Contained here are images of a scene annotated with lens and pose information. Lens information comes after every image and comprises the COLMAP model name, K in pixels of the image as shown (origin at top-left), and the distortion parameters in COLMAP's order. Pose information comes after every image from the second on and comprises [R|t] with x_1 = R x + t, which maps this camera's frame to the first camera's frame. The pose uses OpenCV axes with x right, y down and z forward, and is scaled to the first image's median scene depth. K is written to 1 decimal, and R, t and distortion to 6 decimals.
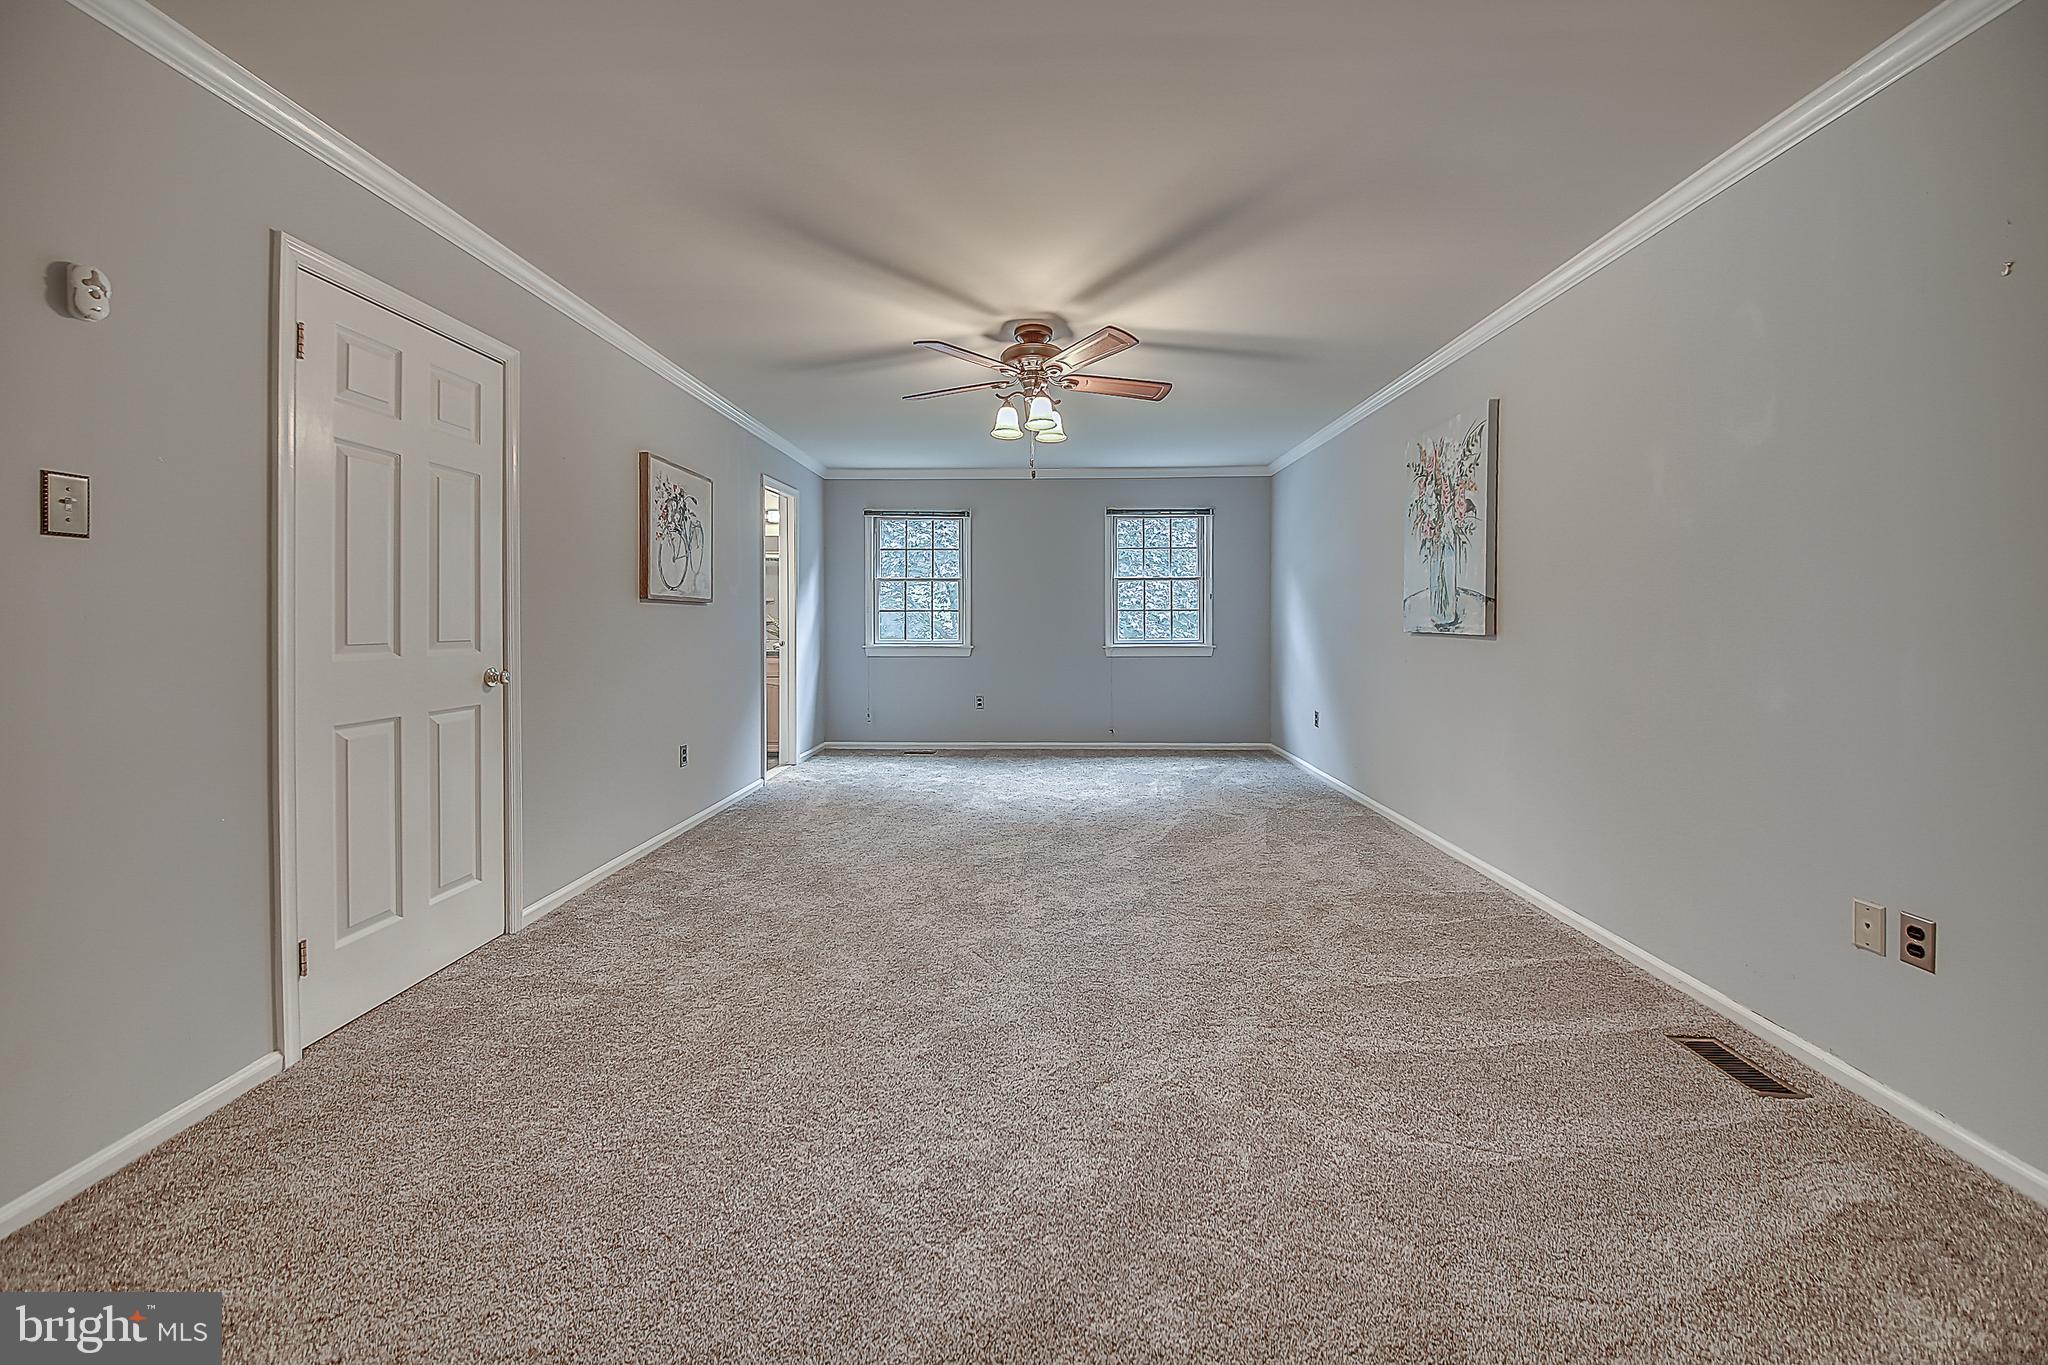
lens RADIAL K [[756.0, 0, 1024.0], [0, 756.0, 682.5], [0, 0, 1]] dist [0.025552, -0.020656]
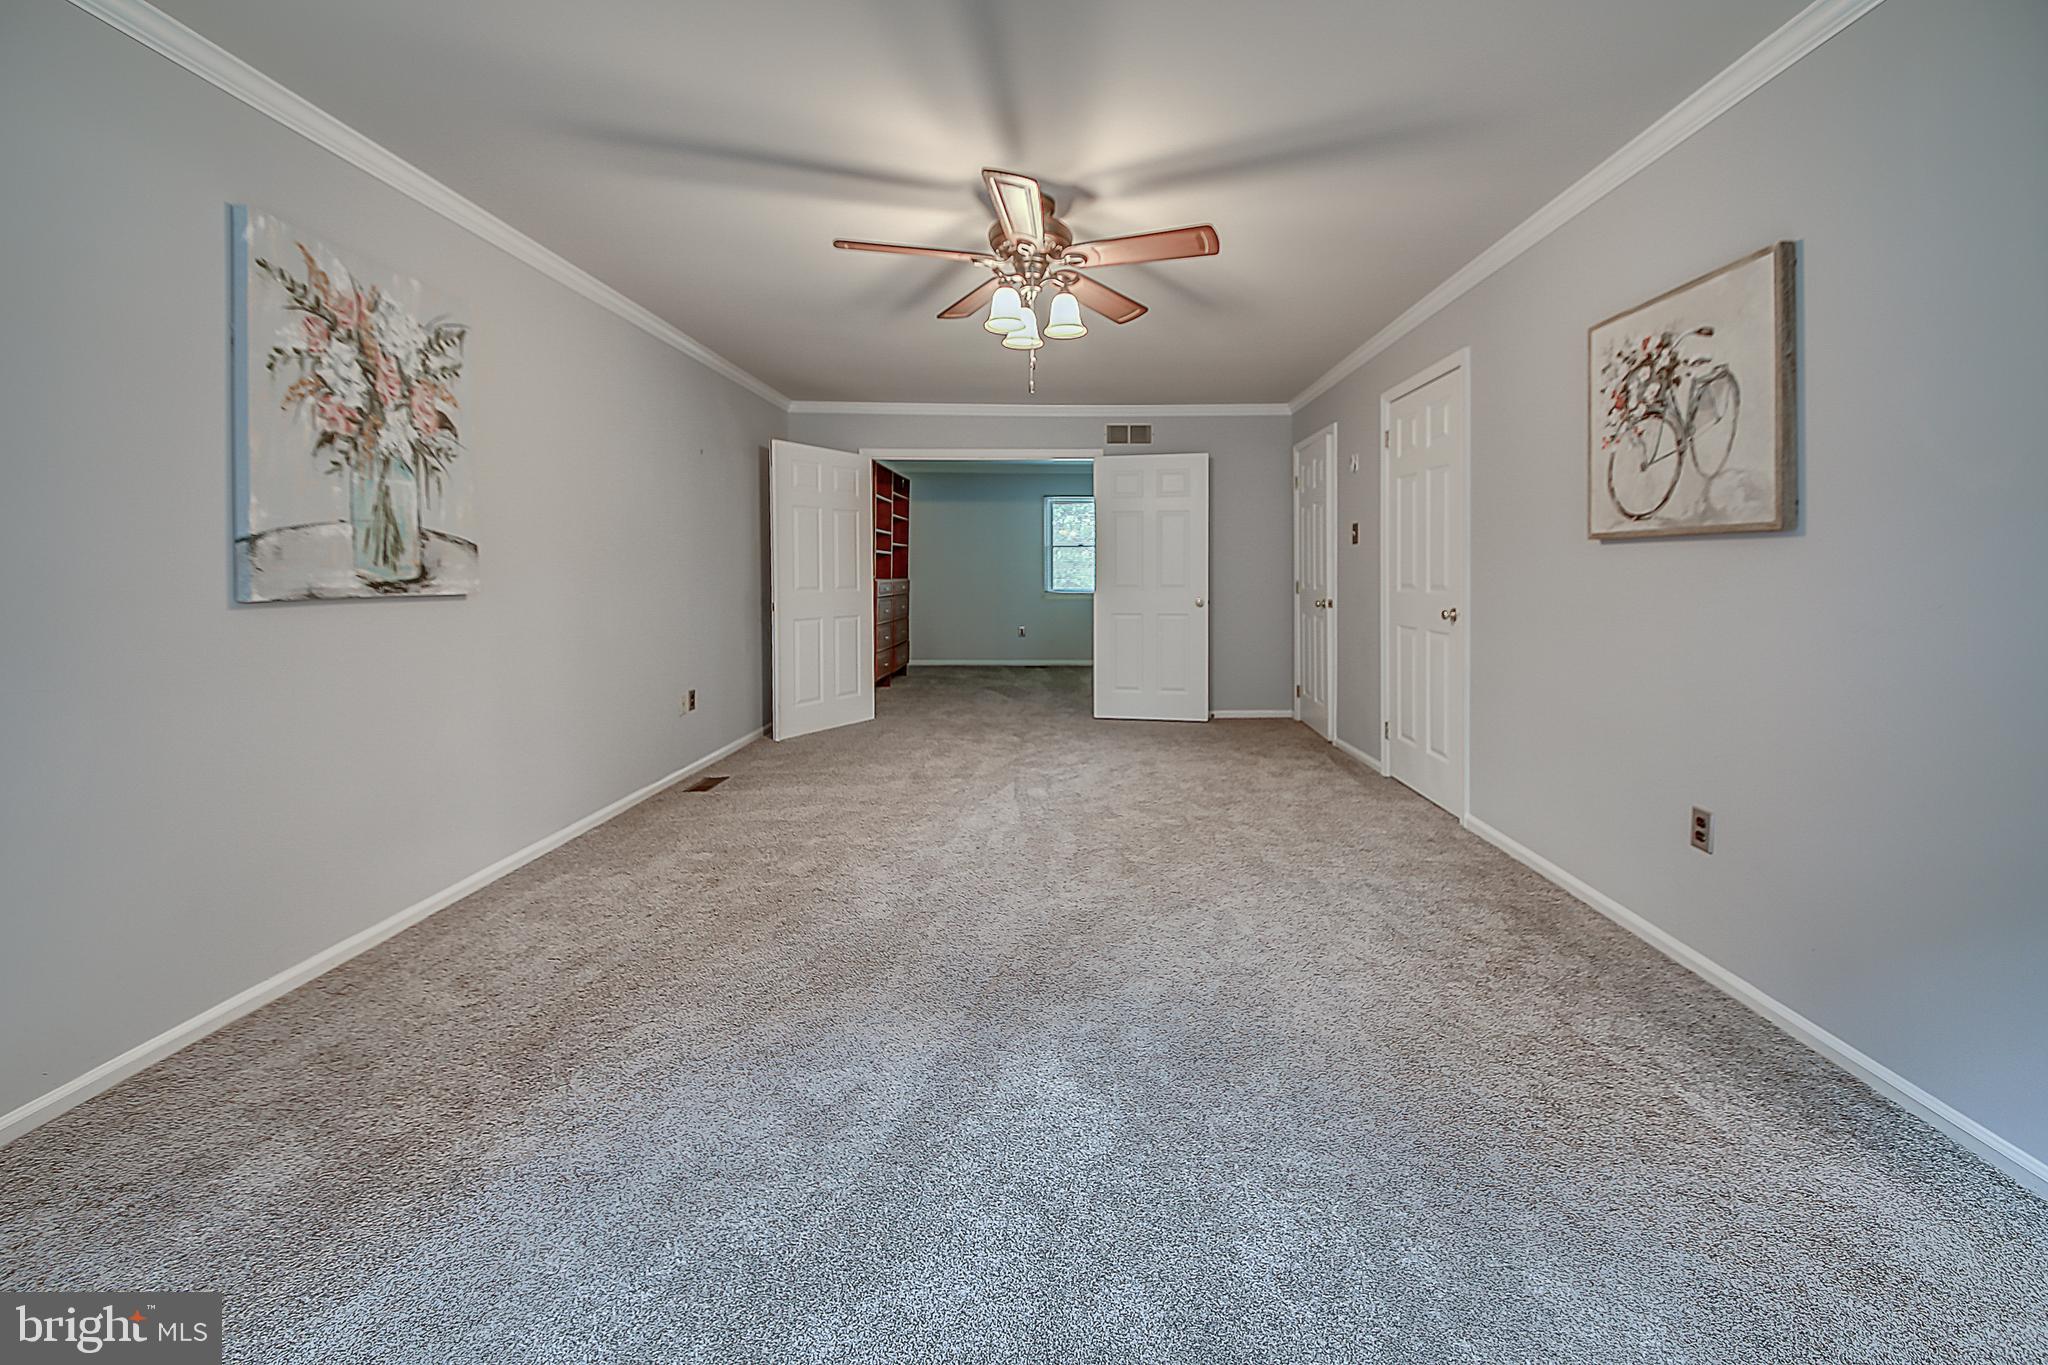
lens RADIAL K [[756.0, 0, 1024.0], [0, 756.0, 682.5], [0, 0, 1]] dist [0.025552, -0.020656]
pose [[-0.999977, 0.002271, 0.006324, 0.008558], [0.003657, 0.973507, 0.228627, -0.142576], [-0.005637, 0.228645, -0.973494, 1.679607]]
